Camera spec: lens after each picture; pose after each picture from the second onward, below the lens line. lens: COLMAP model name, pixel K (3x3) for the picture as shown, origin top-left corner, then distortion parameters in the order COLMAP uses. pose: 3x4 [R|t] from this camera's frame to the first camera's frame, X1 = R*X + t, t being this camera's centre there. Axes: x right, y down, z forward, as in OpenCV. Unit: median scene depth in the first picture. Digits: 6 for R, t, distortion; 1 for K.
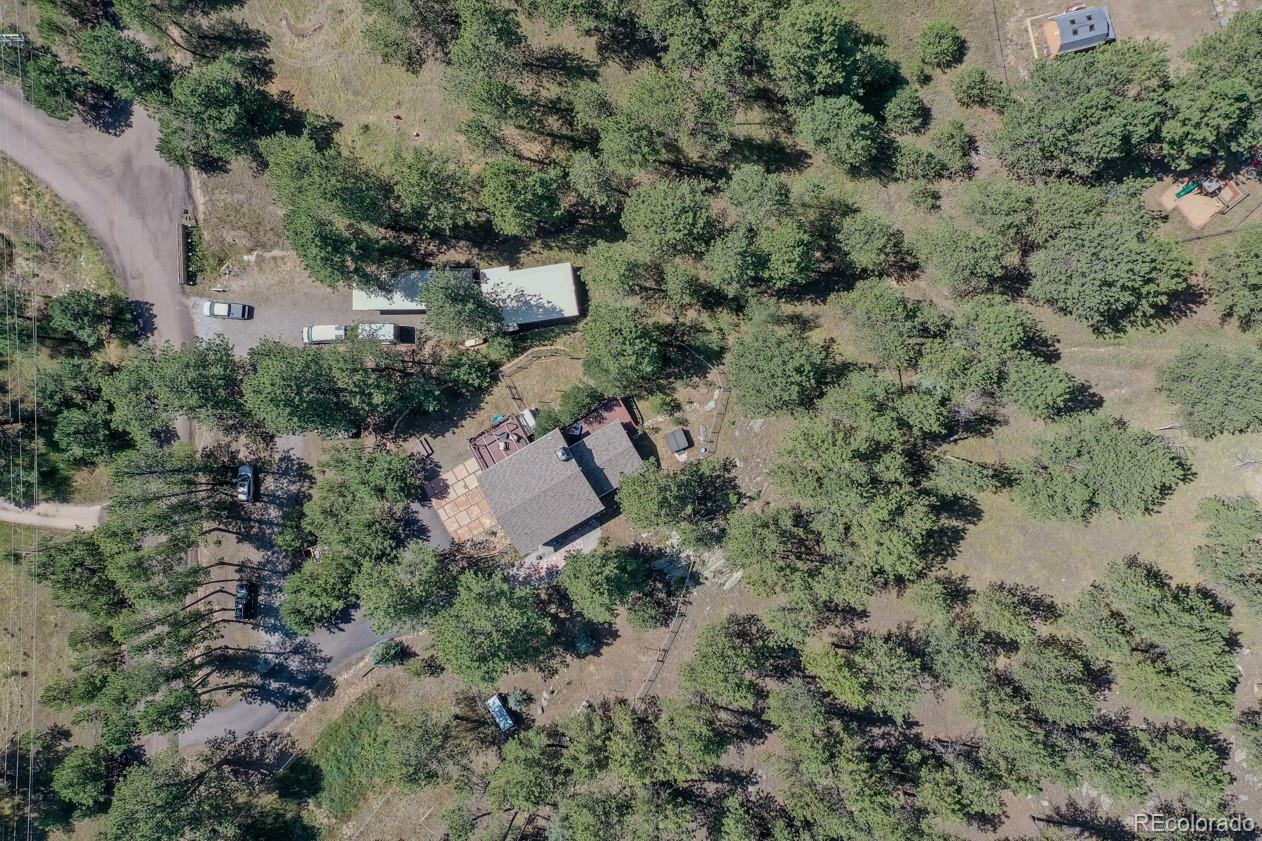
lens RADIAL K [[999.1, 0, 631.0], [0, 999.1, 420.5], [0, 0, 1]] dist [-0.005184, -0.033825]
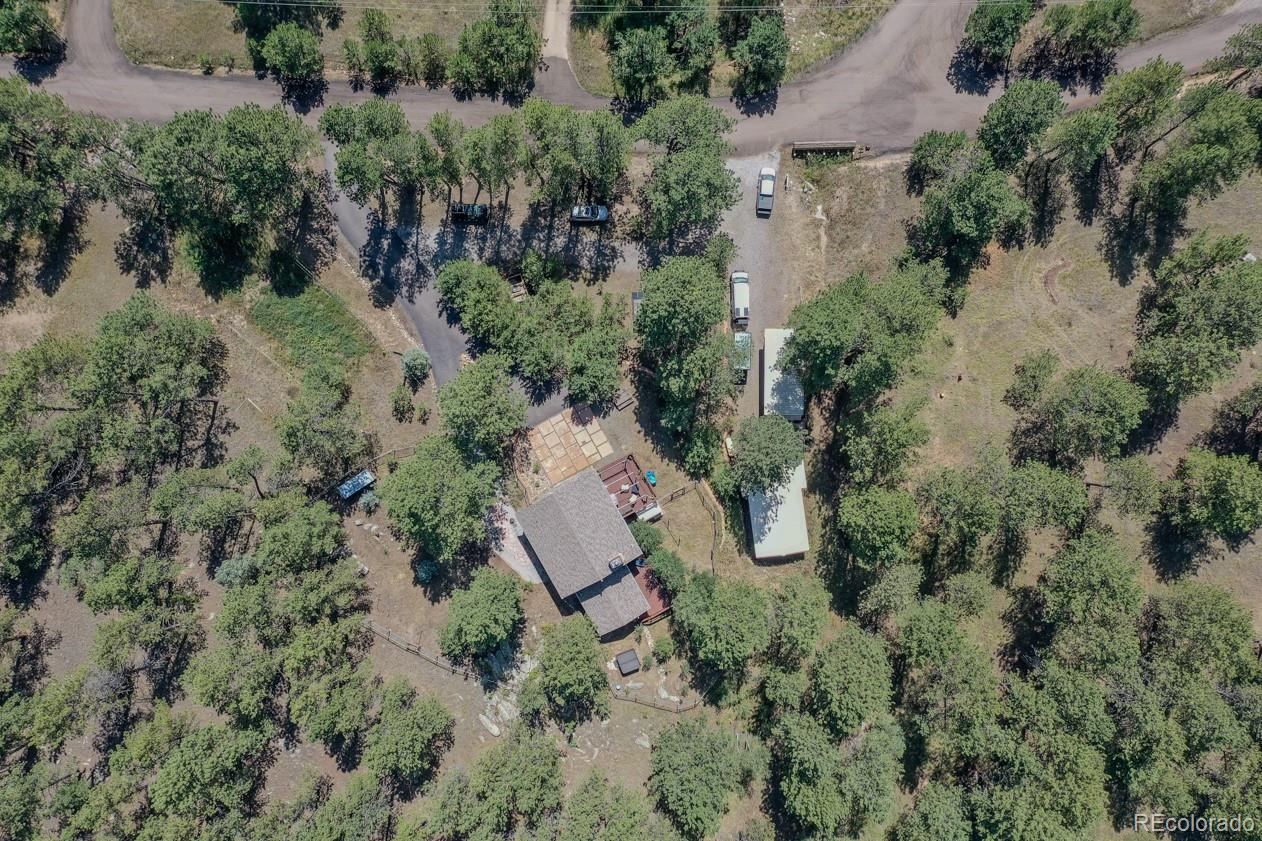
lens RADIAL K [[999.1, 0, 631.0], [0, 999.1, 420.5], [0, 0, 1]] dist [-0.005184, -0.033825]
pose [[-0.011250, 0.999458, 0.030946, -0.218686], [-0.999847, -0.011658, 0.013031, 0.007128], [0.013385, -0.030795, 0.999436, 0.011004]]
